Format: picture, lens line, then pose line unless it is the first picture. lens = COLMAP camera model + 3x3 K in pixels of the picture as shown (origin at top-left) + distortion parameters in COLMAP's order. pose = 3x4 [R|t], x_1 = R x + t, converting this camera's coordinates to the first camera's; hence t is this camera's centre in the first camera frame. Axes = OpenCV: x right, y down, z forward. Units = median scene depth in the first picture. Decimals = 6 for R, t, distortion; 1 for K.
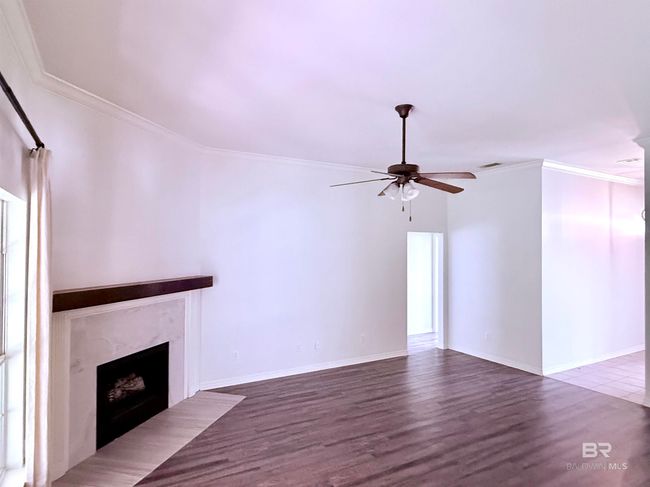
lens RADIAL K [[387.9, 0, 320.8], [0, 387.9, 244.9], [0, 0, 1]] dist [-0.001463, -0.000237]
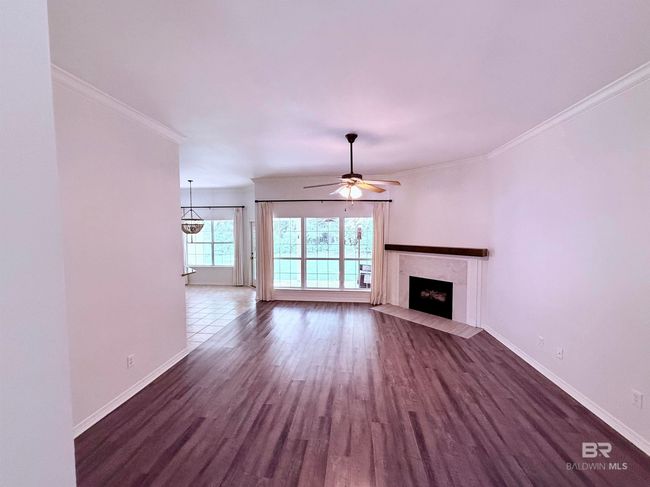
lens RADIAL K [[262.5, 0, 325.0], [0, 262.5, 243.5], [0, 0, 1]] dist [0.000299, 0.000015]
pose [[-0.587086, 0.037440, -0.808658, 0.970658], [0.010647, 0.999201, 0.038532, 0.022381], [0.809454, 0.014012, -0.587016, 1.324880]]
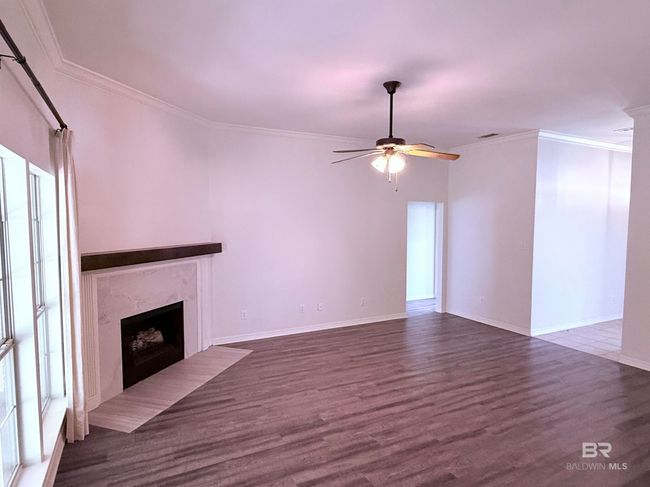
lens RADIAL K [[387.9, 0, 320.8], [0, 387.9, 244.9], [0, 0, 1]] dist [-0.001463, -0.000237]
pose [[0.999090, -0.000543, -0.042647, 0.056863], [0.003776, 0.997118, 0.075772, 0.005216], [0.042483, -0.075864, 0.996213, -0.091851]]
